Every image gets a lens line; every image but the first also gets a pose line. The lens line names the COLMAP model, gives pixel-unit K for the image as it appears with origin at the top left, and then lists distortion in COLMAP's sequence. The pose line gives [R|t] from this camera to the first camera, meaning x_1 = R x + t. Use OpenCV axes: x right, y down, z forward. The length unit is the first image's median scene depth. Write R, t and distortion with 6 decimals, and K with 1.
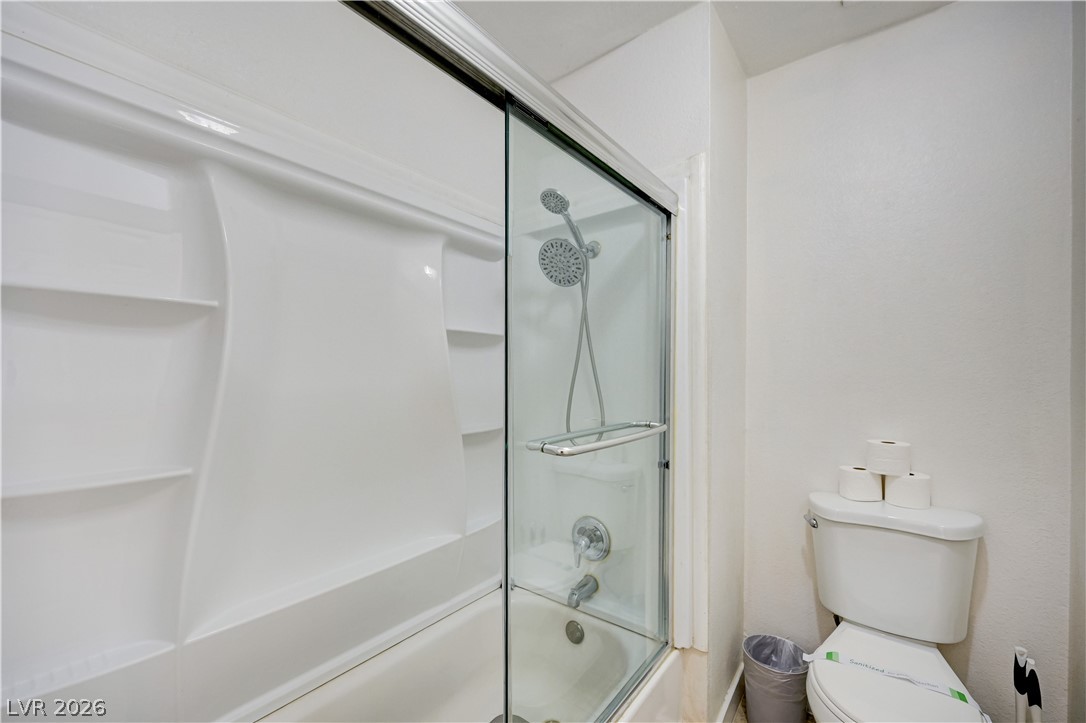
lens RADIAL K [[441.6, 0, 544.7], [0, 441.6, 369.4], [0, 0, 1]] dist [0.004415, 0.000155]
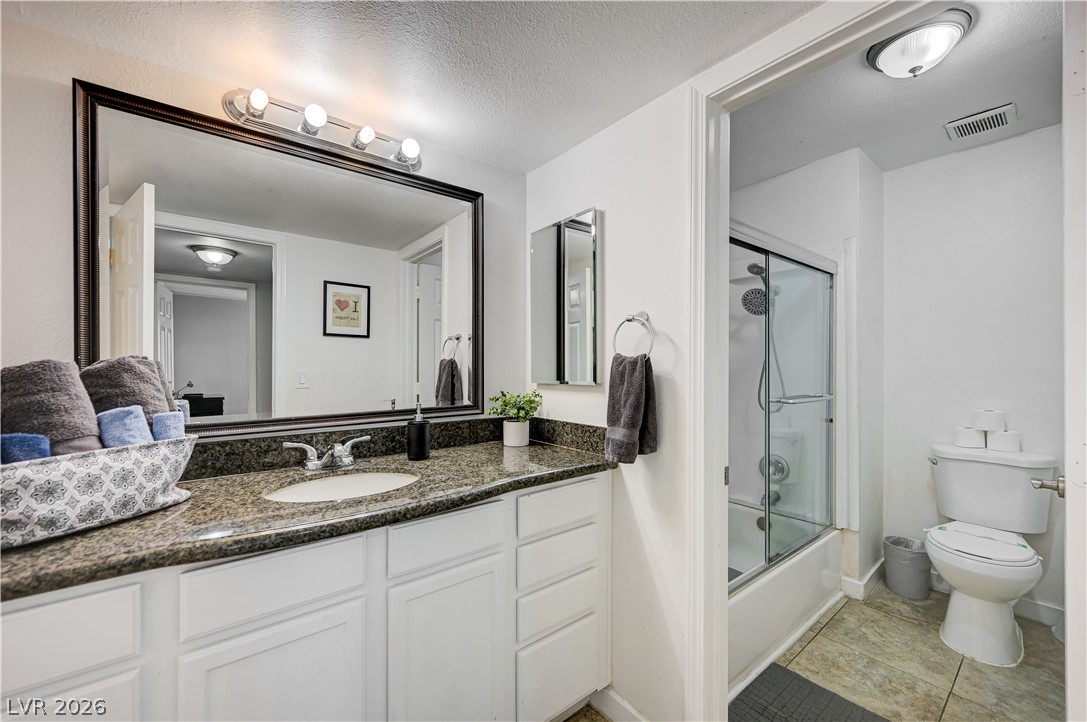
lens RADIAL K [[437.0, 0, 541.3], [0, 437.0, 363.5], [0, 0, 1]] dist [-0.000948, 0.001097]
pose [[0.972099, -0.006346, -0.234486, -0.405474], [0.005927, 0.999979, -0.002495, -0.005253], [0.234497, 0.001036, 0.972116, -0.884589]]
